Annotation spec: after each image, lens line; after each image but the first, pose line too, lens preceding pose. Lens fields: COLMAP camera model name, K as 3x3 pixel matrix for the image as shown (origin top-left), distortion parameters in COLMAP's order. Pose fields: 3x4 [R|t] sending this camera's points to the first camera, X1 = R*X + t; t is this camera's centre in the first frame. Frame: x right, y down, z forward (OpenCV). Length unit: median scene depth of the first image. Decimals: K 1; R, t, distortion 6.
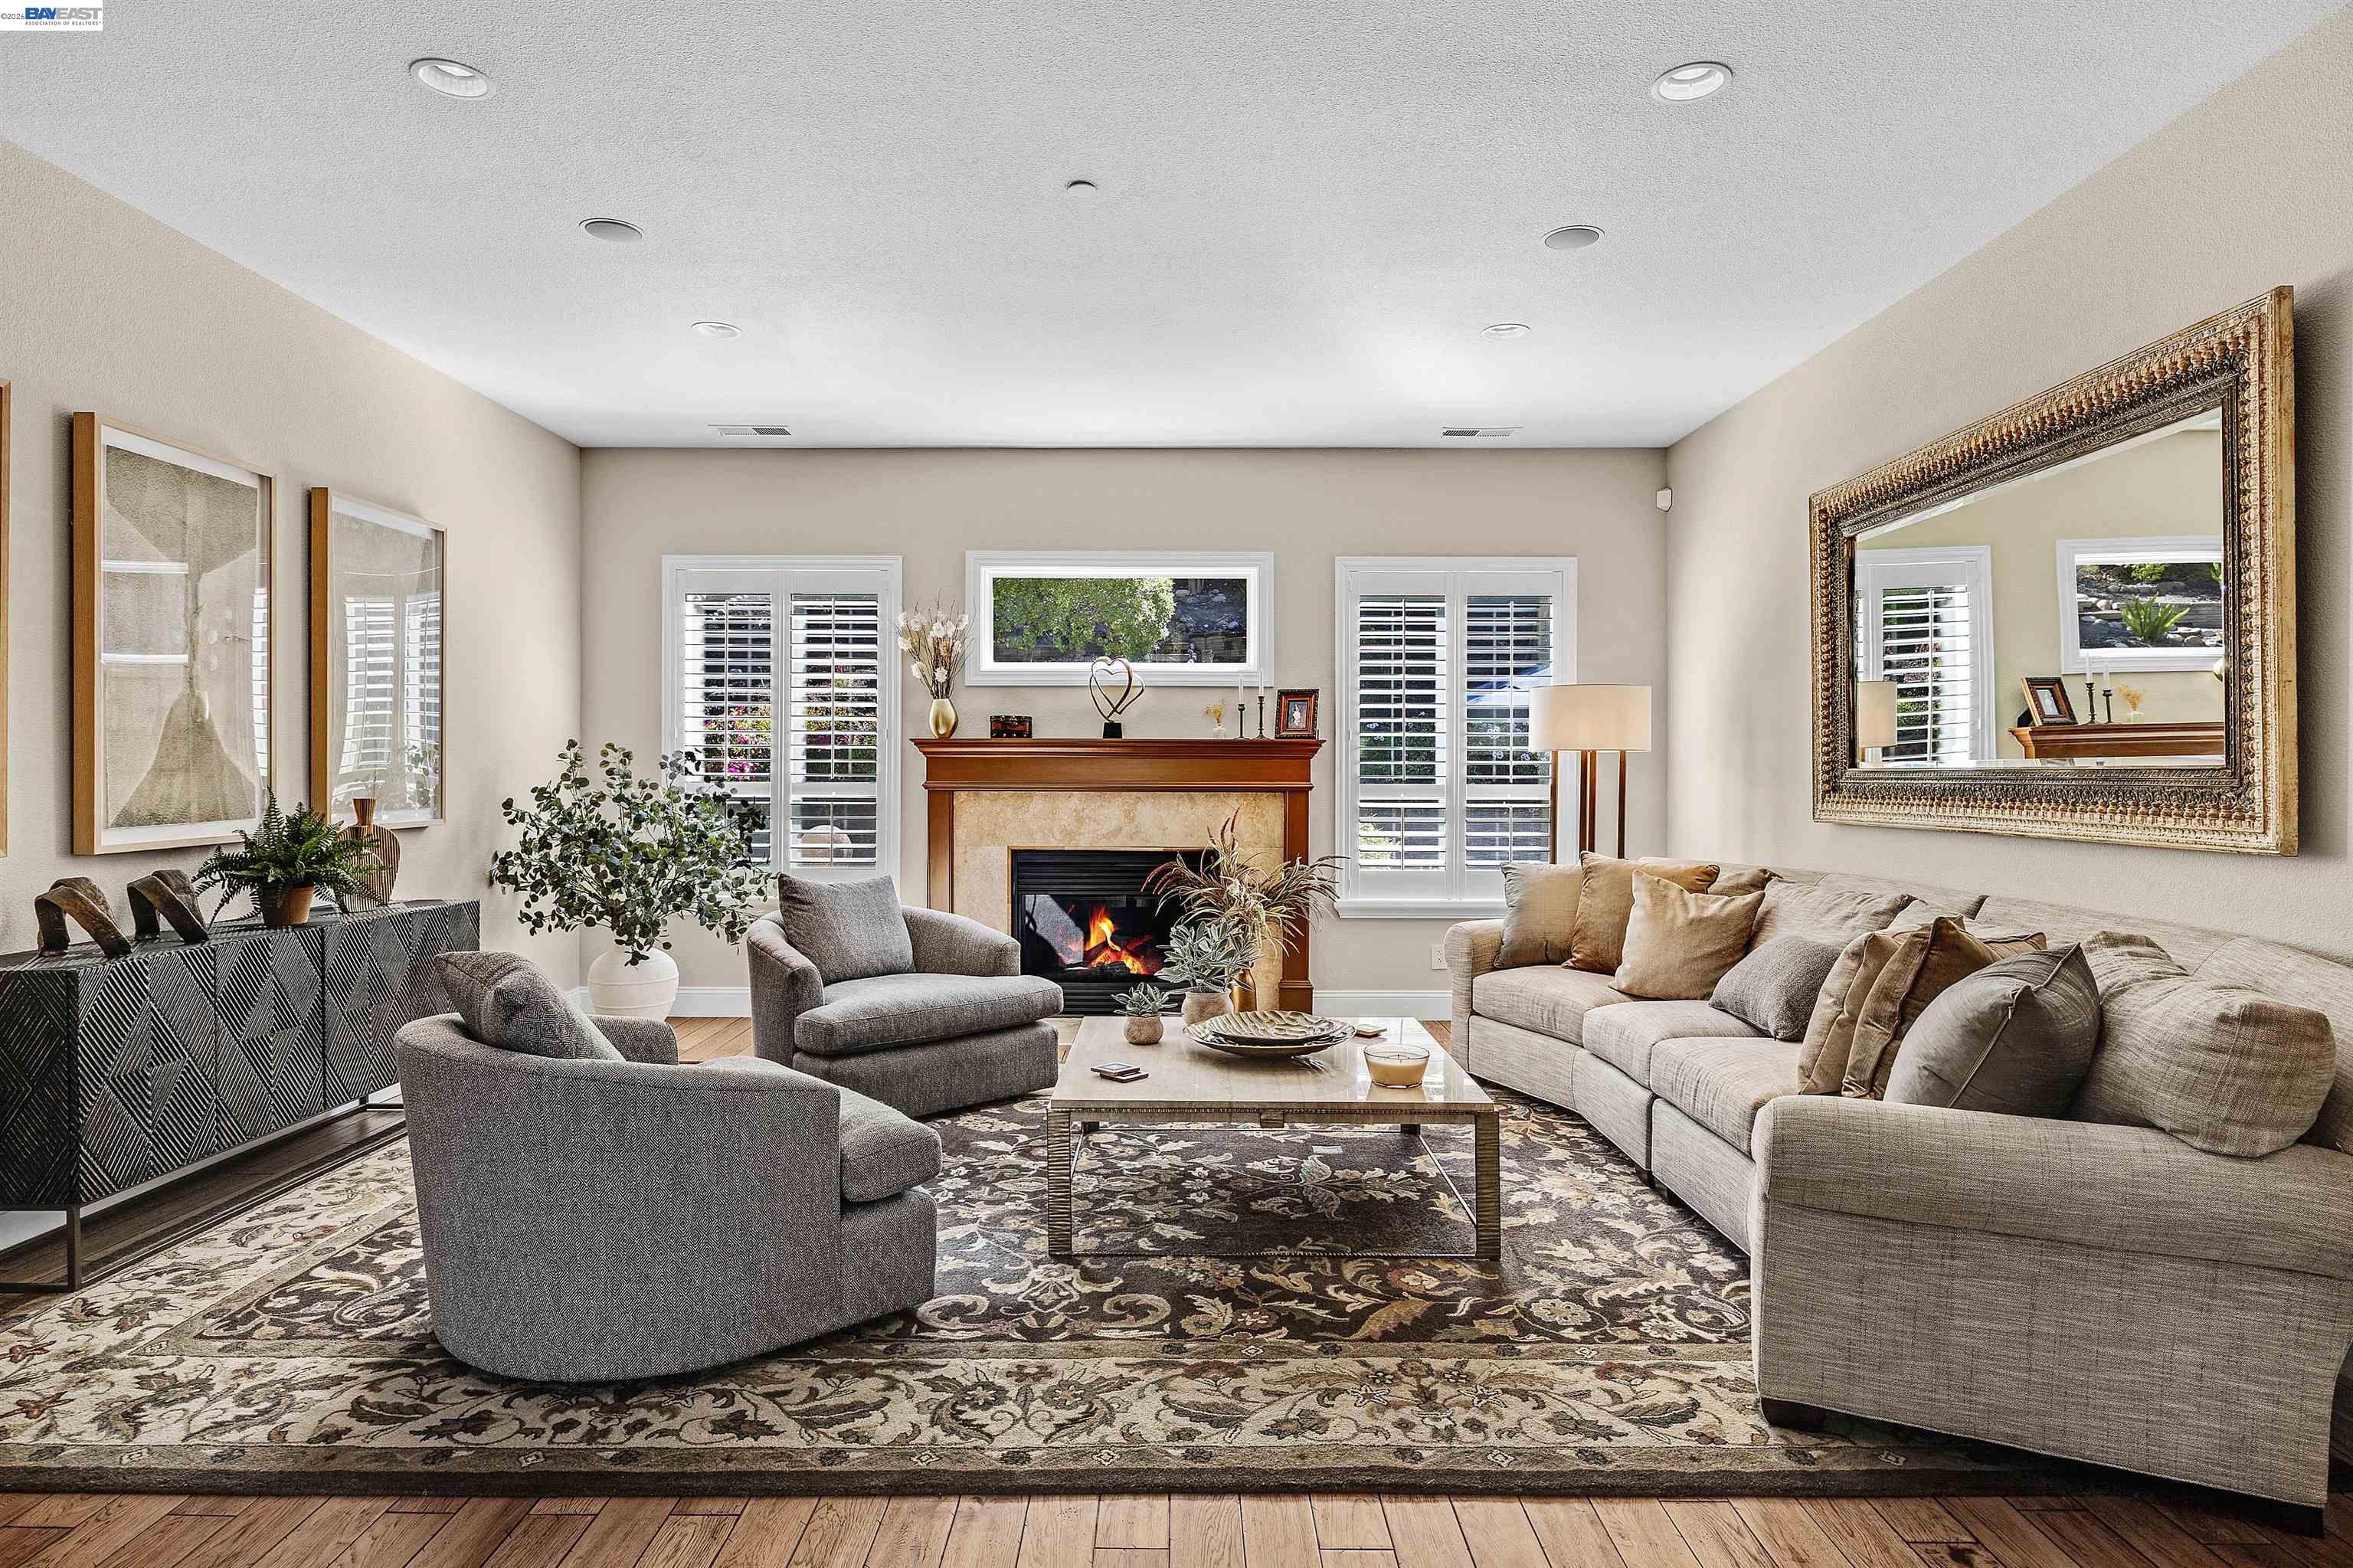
lens RADIAL K [[1301.9, 0, 1169.0], [0, 1301.9, 780.3], [0, 0, 1]] dist [-0.004734, -0.000707]
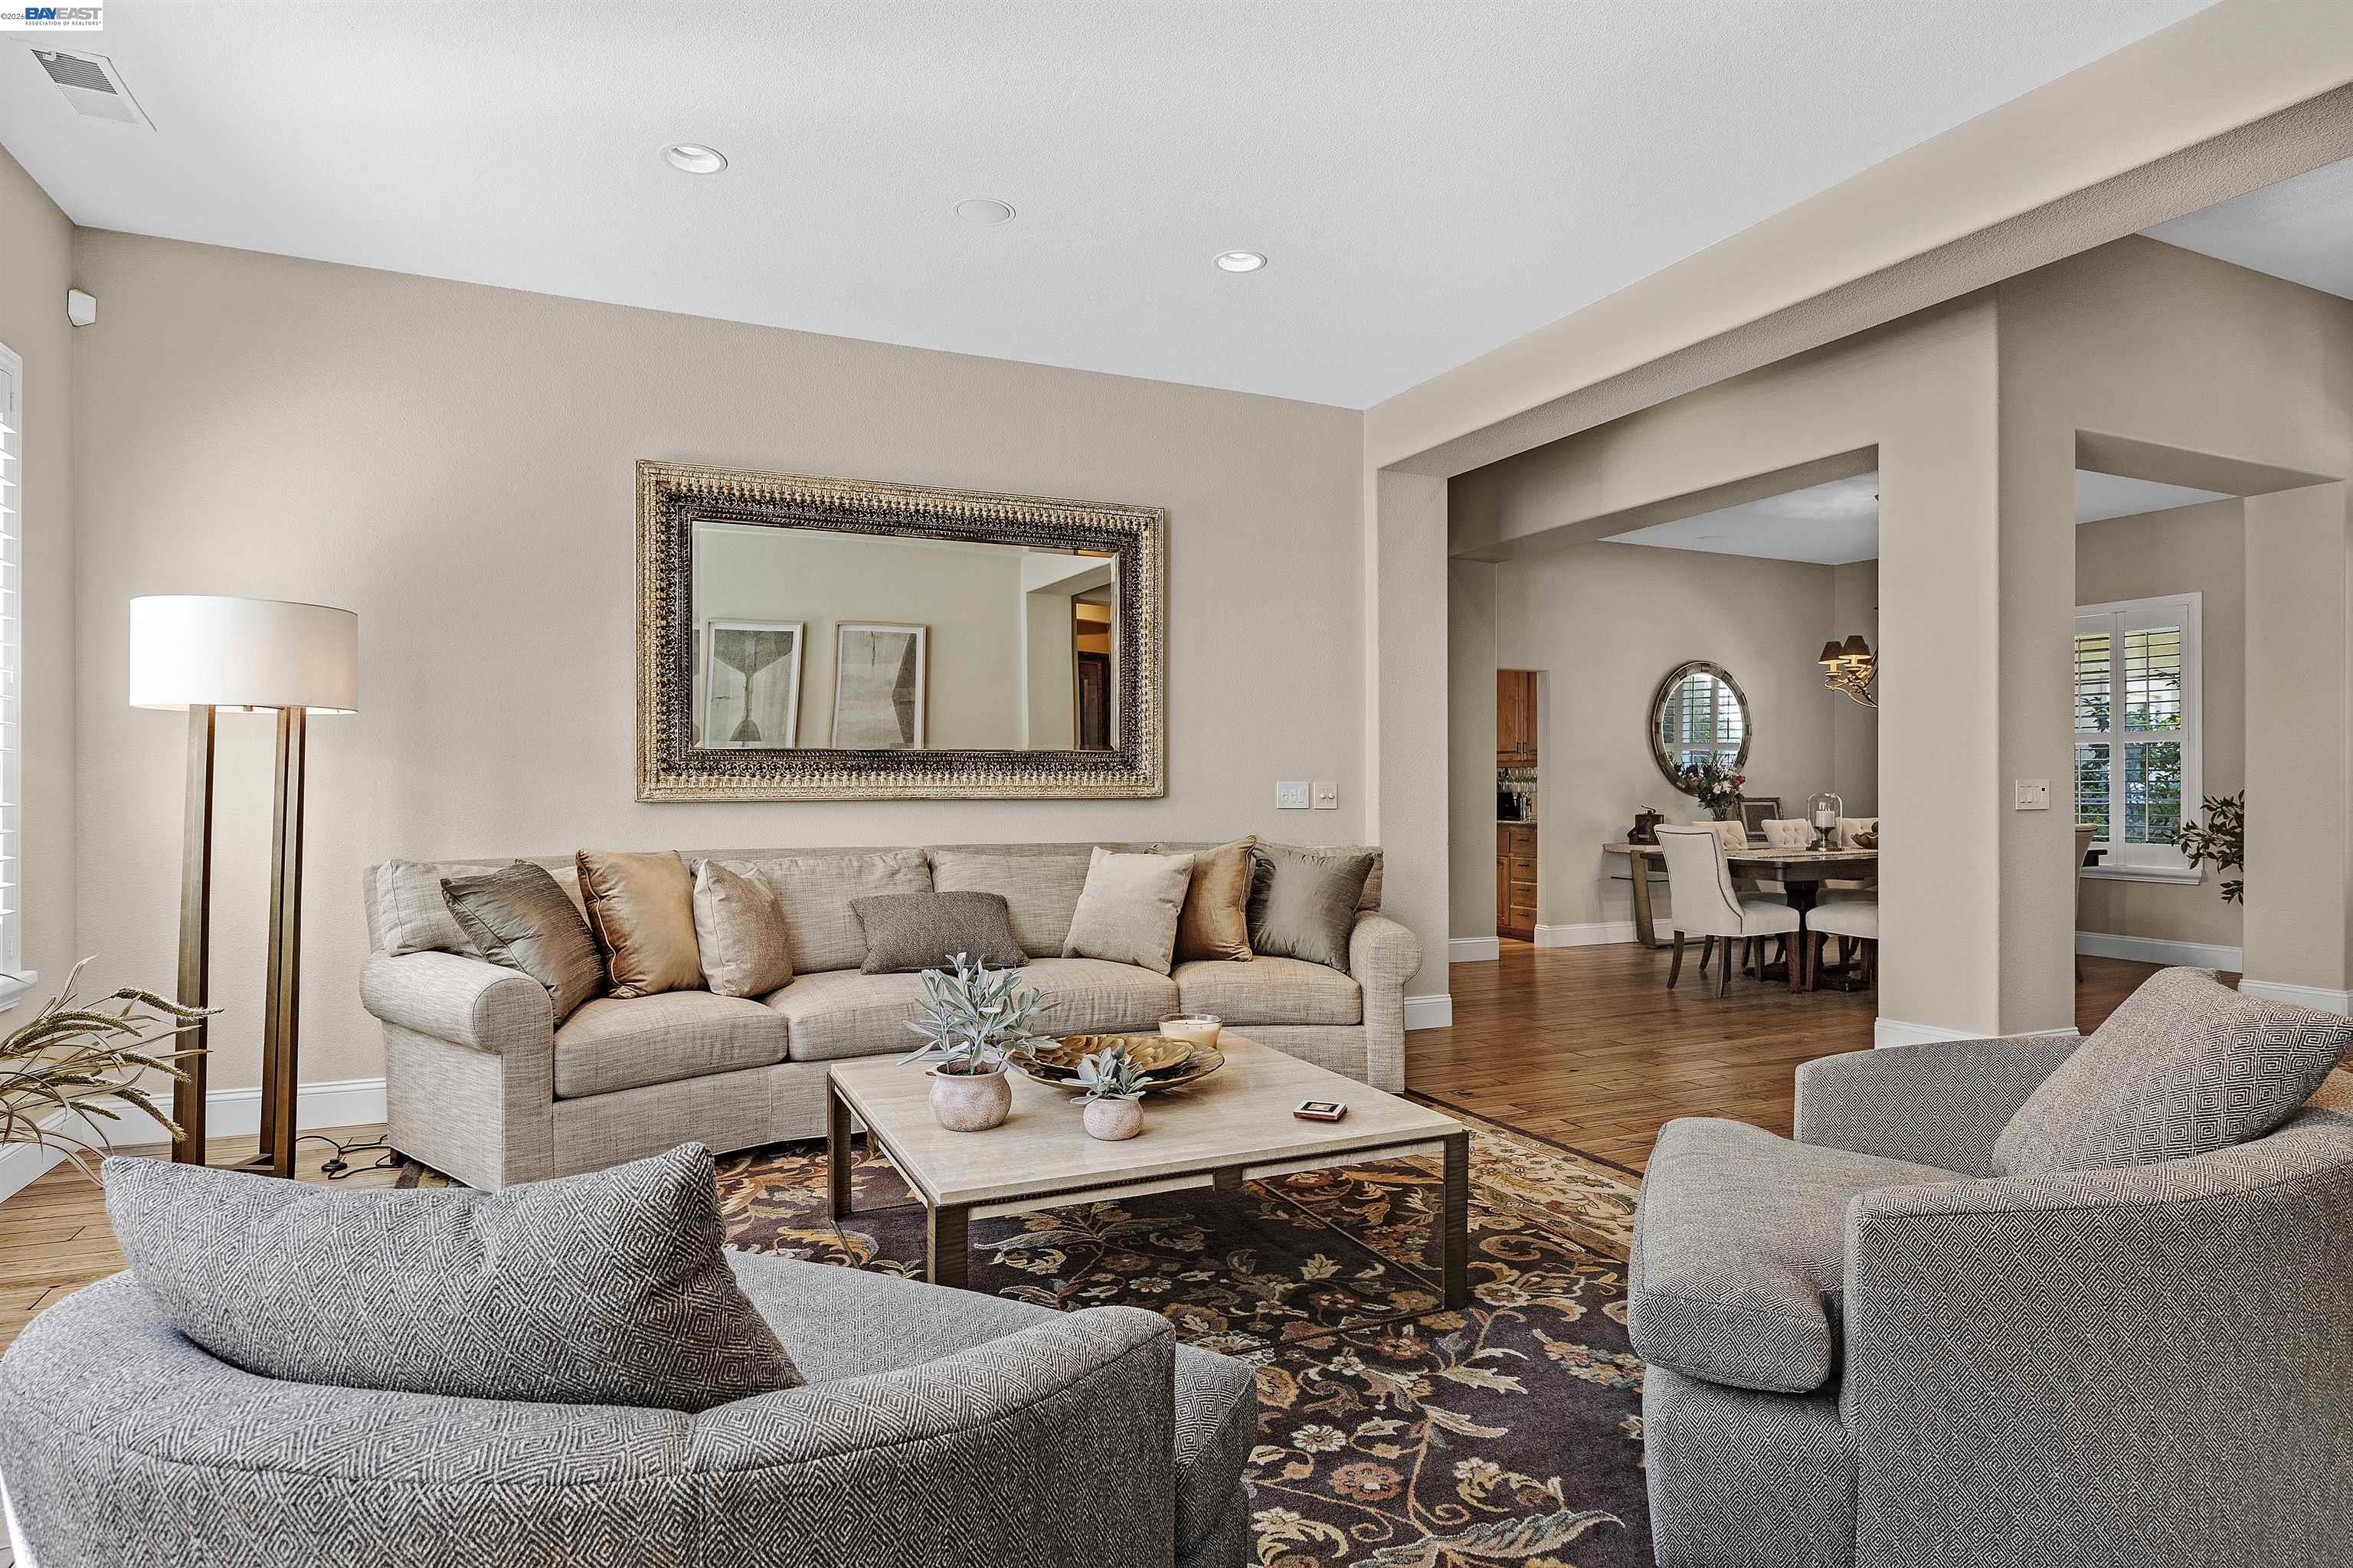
lens RADIAL K [[1261.8, 0, 1177.3], [0, 1261.8, 785.5], [0, 0, 1]] dist [-0.008000, 0.000016]
pose [[-0.424214, -0.003656, 0.905554, -0.552175], [0.005413, 0.999964, 0.006572, 0.016962], [-0.905546, 0.007690, -0.424179, 1.116961]]
